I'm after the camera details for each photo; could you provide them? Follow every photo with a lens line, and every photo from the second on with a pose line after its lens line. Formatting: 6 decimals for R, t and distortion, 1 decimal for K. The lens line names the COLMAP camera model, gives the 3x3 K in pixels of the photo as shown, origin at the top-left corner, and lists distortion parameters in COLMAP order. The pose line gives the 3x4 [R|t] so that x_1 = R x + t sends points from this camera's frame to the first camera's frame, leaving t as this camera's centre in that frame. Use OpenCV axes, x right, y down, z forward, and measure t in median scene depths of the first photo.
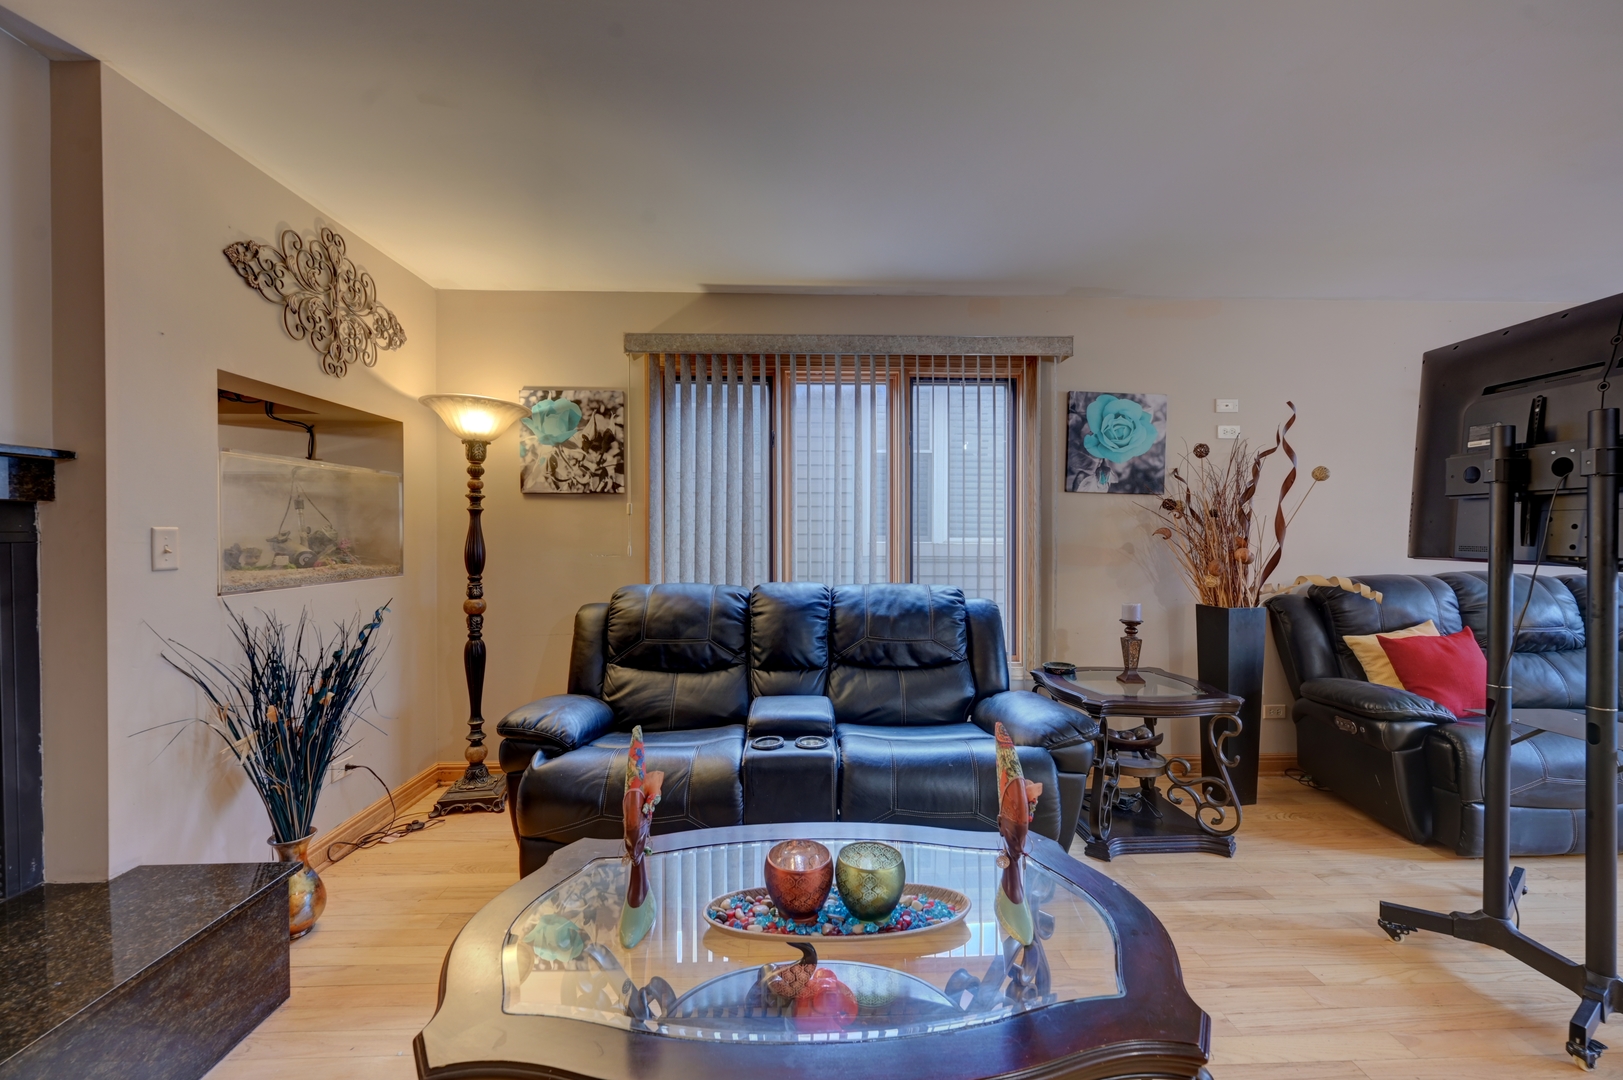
lens RADIAL K [[643.2, 0, 809.6], [0, 643.2, 539.8], [0, 0, 1]] dist [-0.002697, -0.000223]
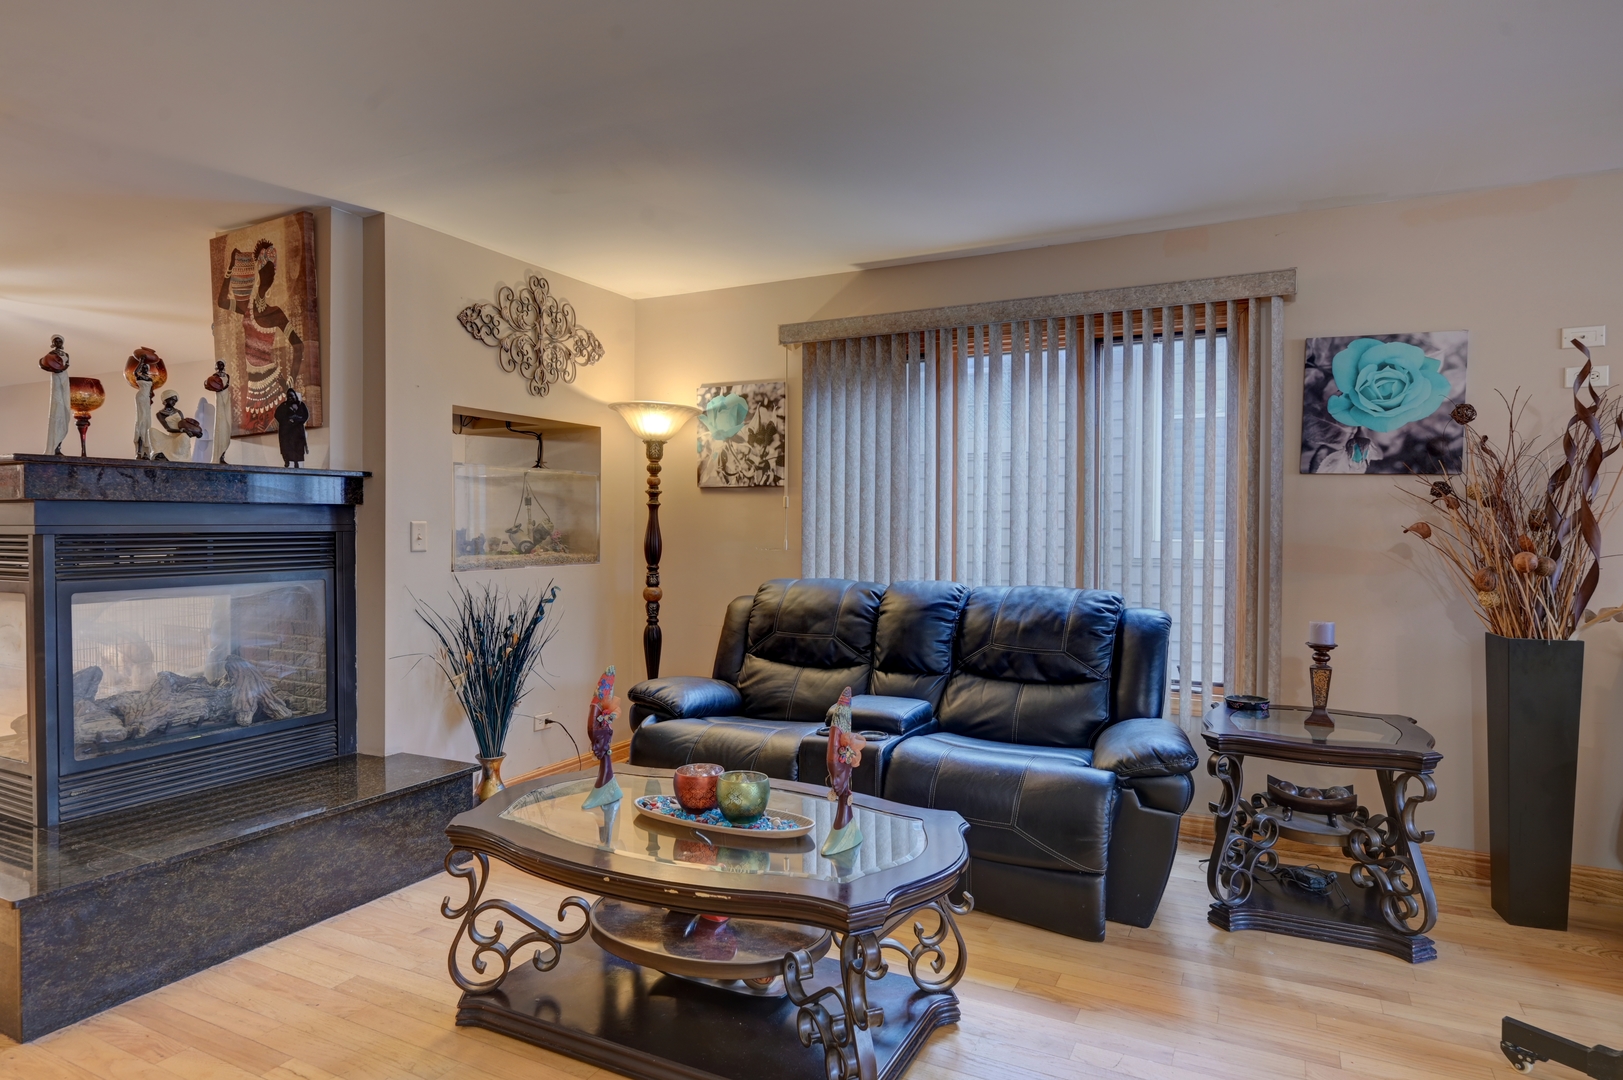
lens RADIAL K [[934.0, 0, 815.5], [0, 934.0, 536.9], [0, 0, 1]] dist [0.000119, -0.000304]
pose [[0.876447, 0.009400, -0.481406, 0.494376], [-0.008860, 0.999955, 0.003396, -0.000034], [0.481417, 0.001289, 0.876491, -0.255478]]
